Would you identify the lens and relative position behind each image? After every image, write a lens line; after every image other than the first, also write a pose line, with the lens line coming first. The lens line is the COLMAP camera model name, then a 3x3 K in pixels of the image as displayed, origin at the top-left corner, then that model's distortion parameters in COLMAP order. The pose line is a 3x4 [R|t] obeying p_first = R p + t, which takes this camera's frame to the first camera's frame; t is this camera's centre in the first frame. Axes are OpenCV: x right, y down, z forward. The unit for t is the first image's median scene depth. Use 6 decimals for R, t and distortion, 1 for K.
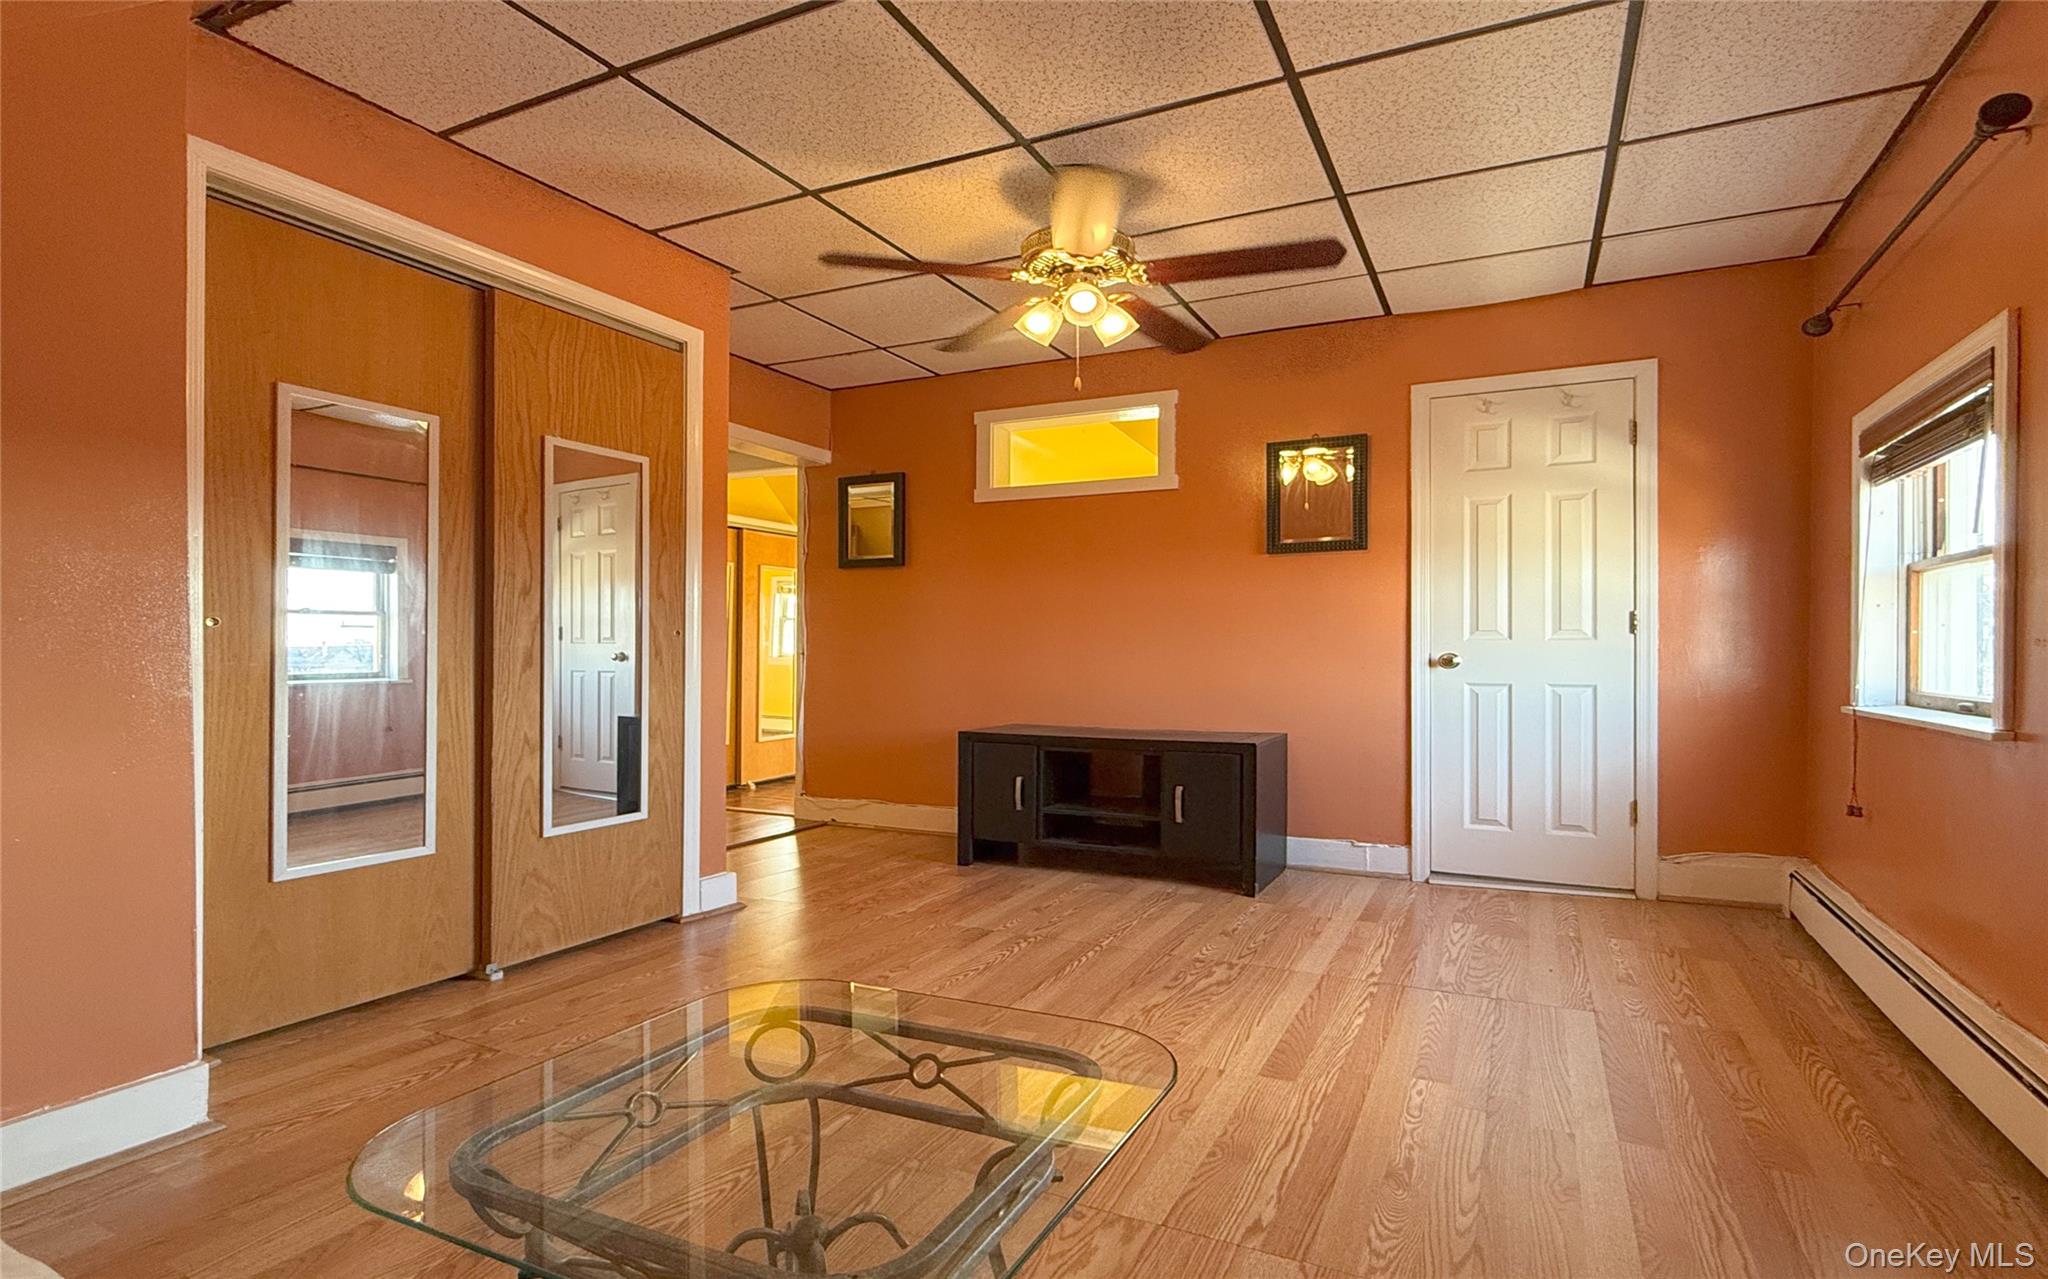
lens RADIAL K [[1014.0, 0, 1022.9], [0, 1014.0, 647.7], [0, 0, 1]] dist [-0.000895, -0.000123]
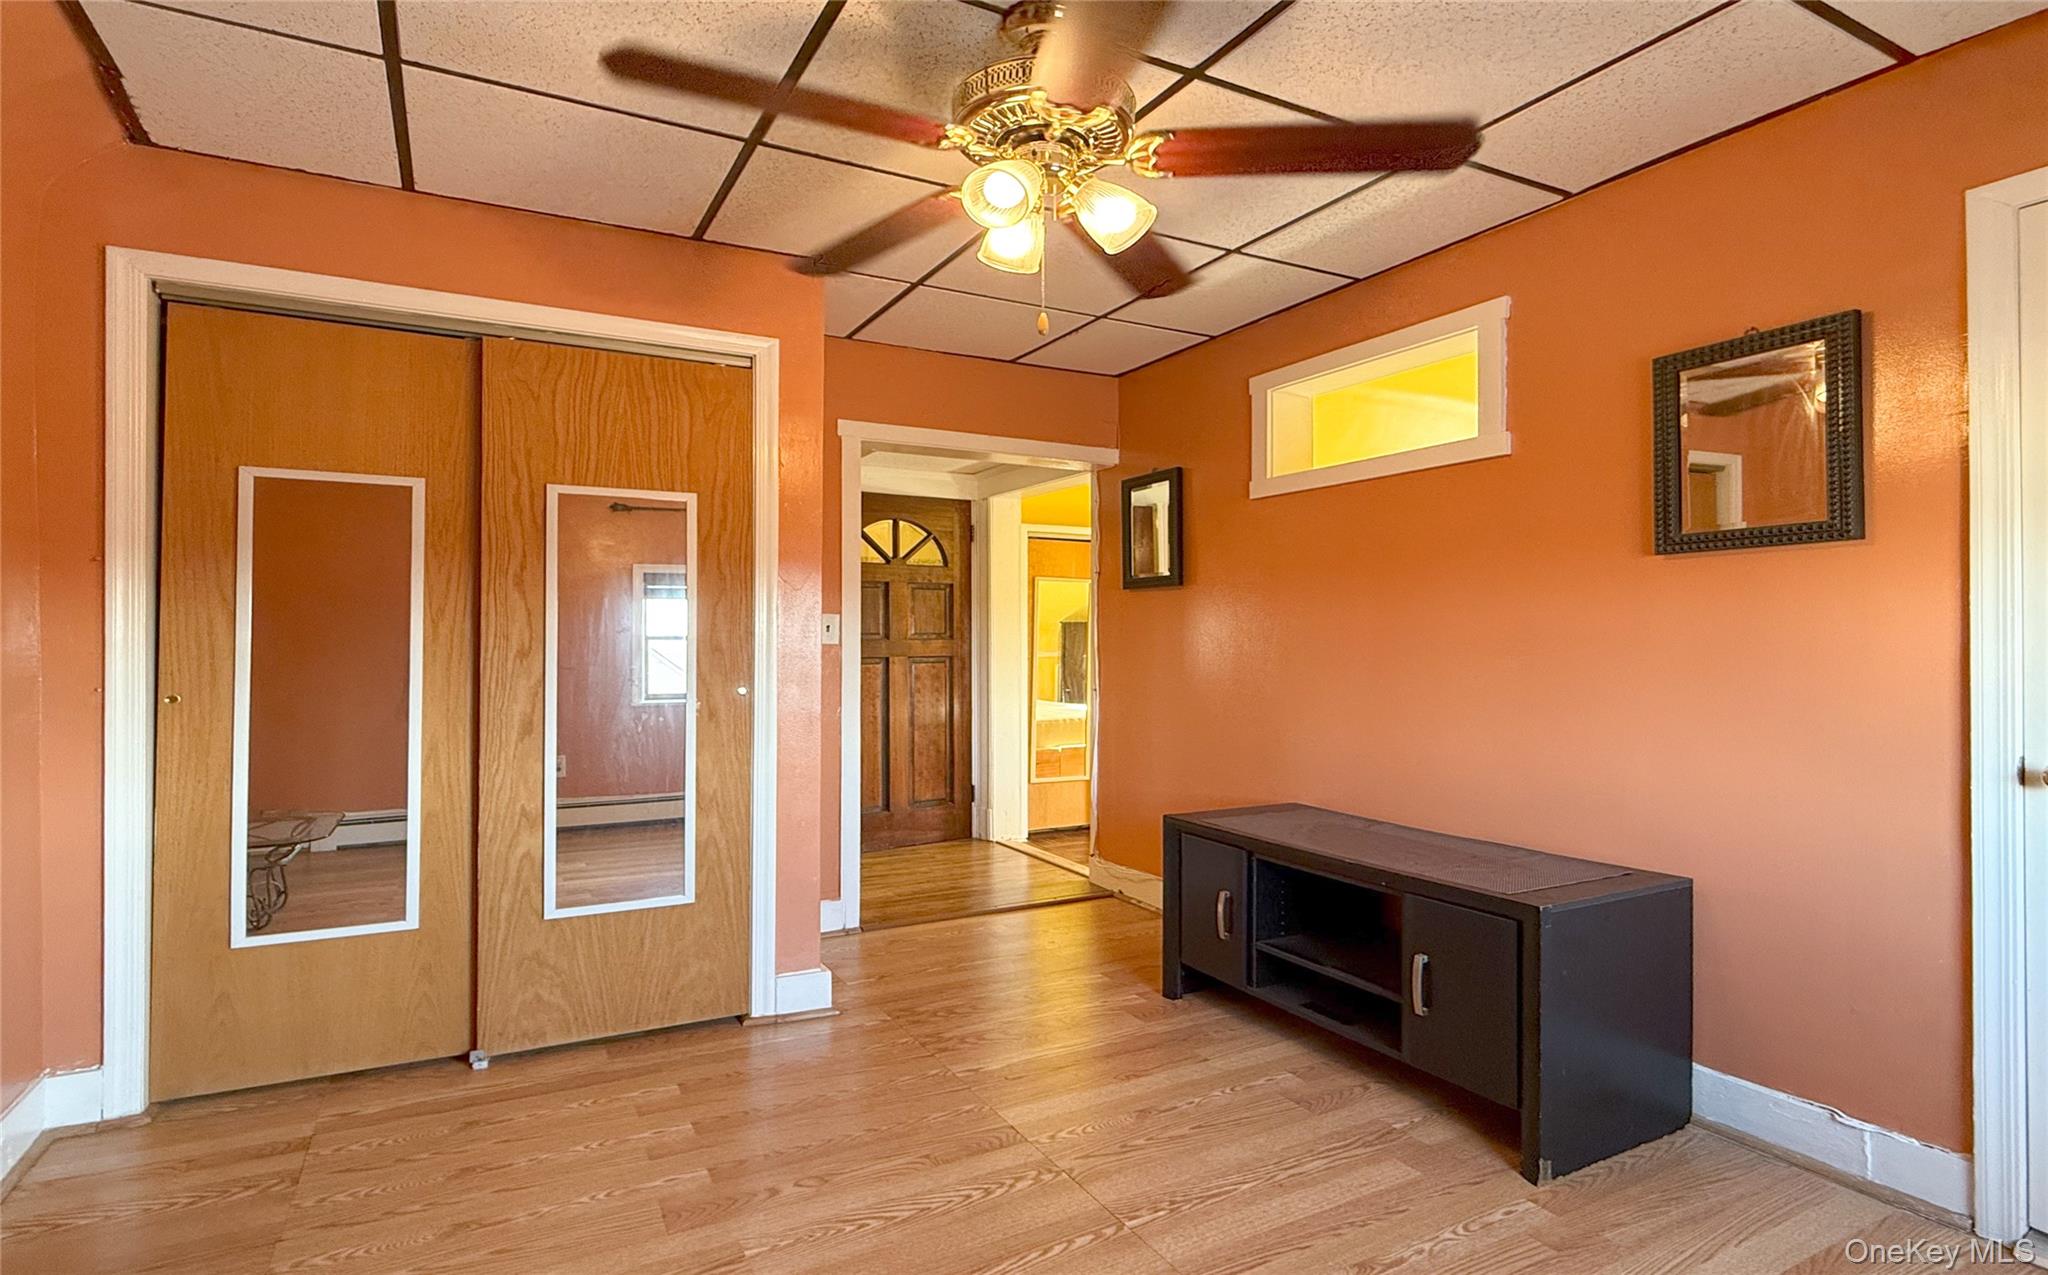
lens RADIAL K [[1014.0, 0, 1011.7], [0, 1014.0, 633.2], [0, 0, 1]] dist [-0.000895, -0.000123]
pose [[0.815102, -0.004627, -0.579299, 0.369764], [0.000635, 0.999975, -0.007094, -0.060155], [0.579317, 0.005414, 0.815084, 0.443939]]
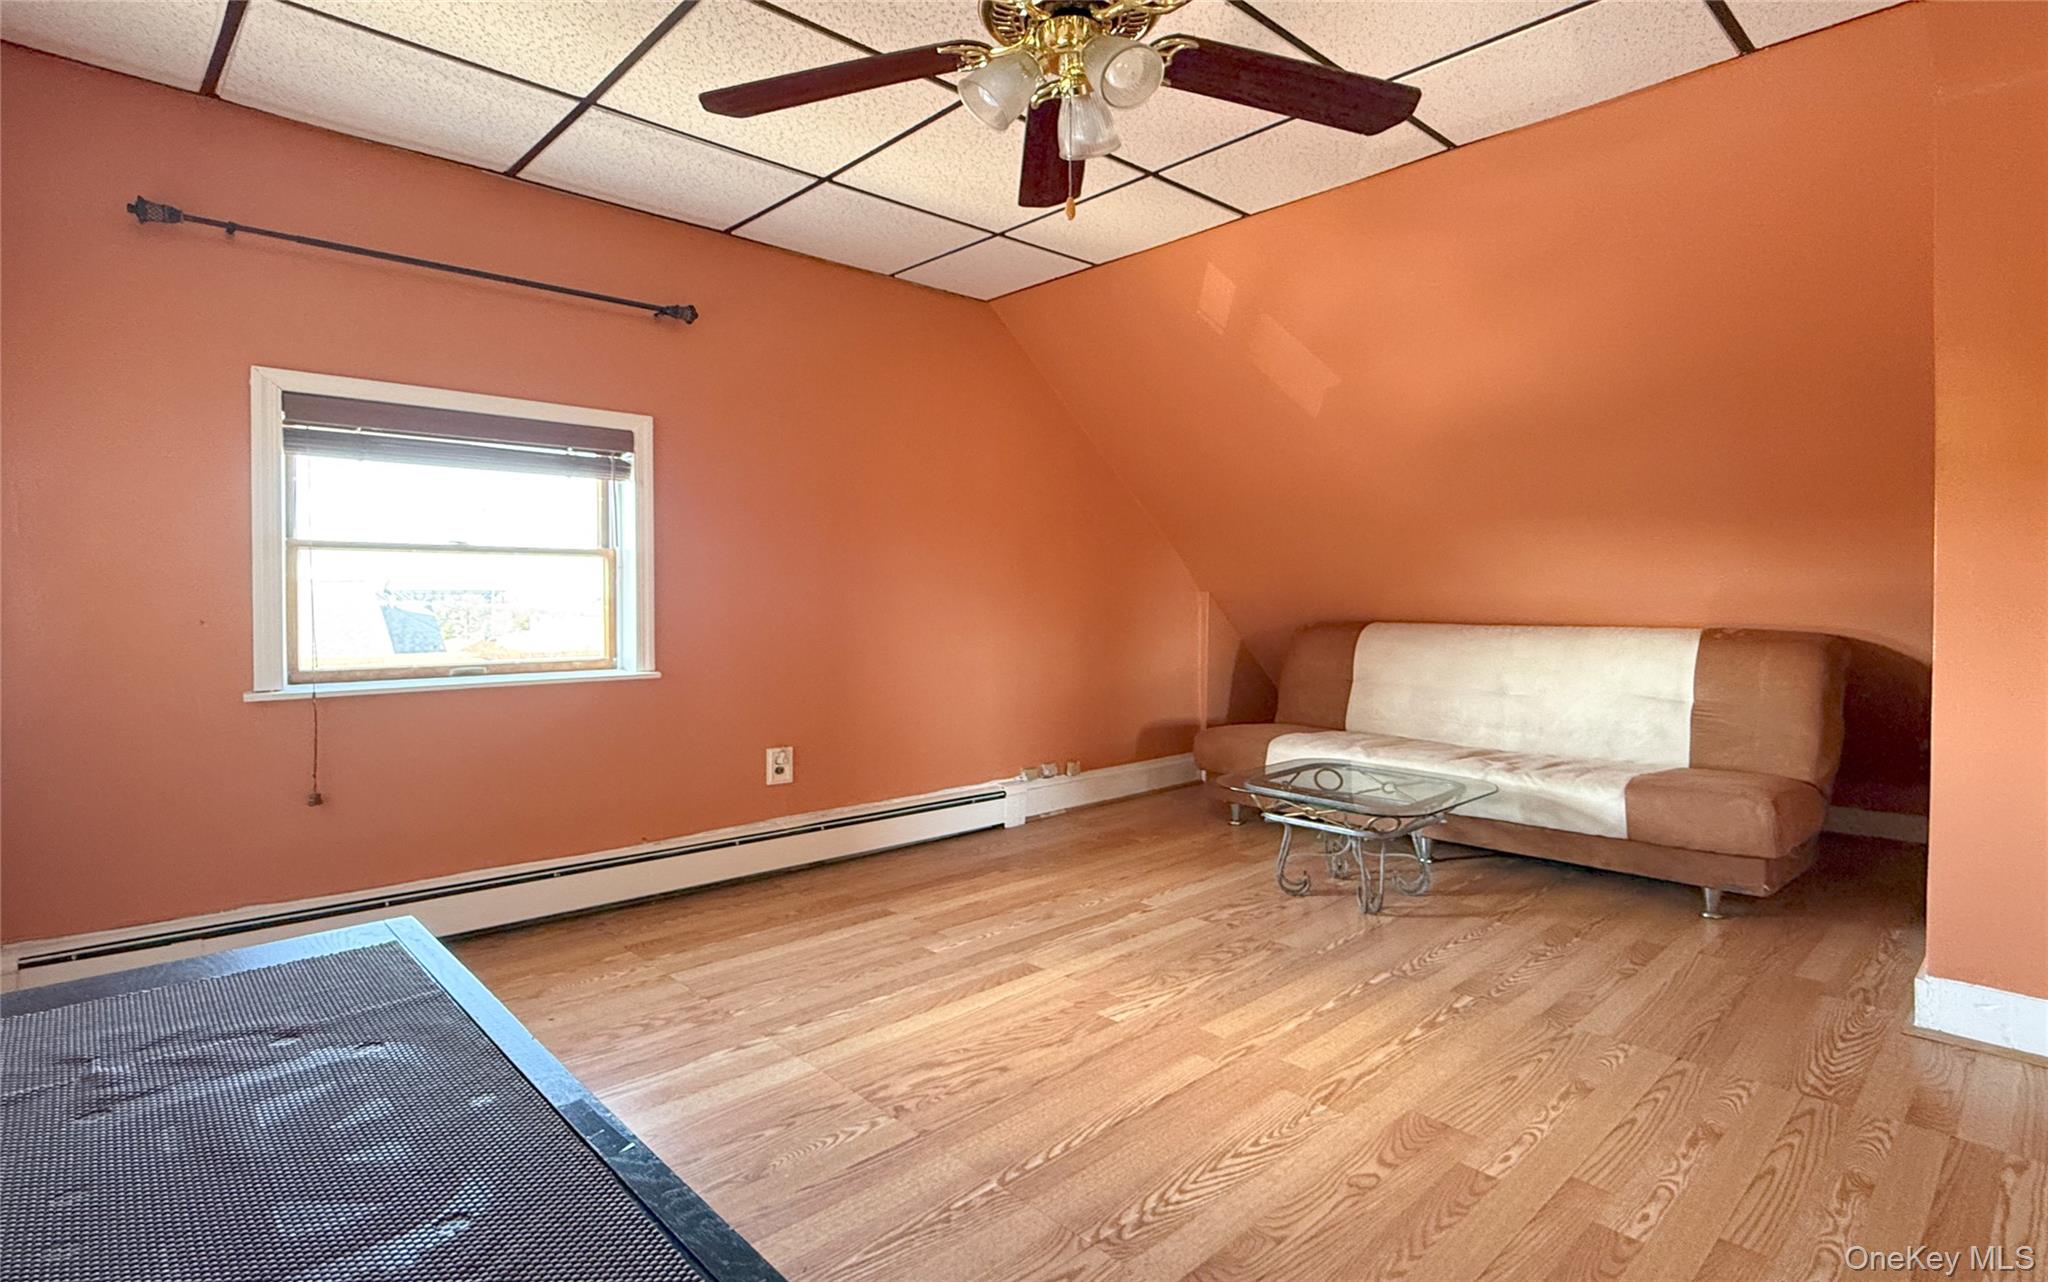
lens RADIAL K [[1014.0, 0, 1003.8], [0, 1014.0, 633.3], [0, 0, 1]] dist [-0.000895, -0.000123]
pose [[-0.928231, -0.013857, 0.371745, -0.127877], [-0.001567, 0.999443, 0.033343, -0.030710], [-0.372000, 0.030368, -0.927736, 1.471974]]
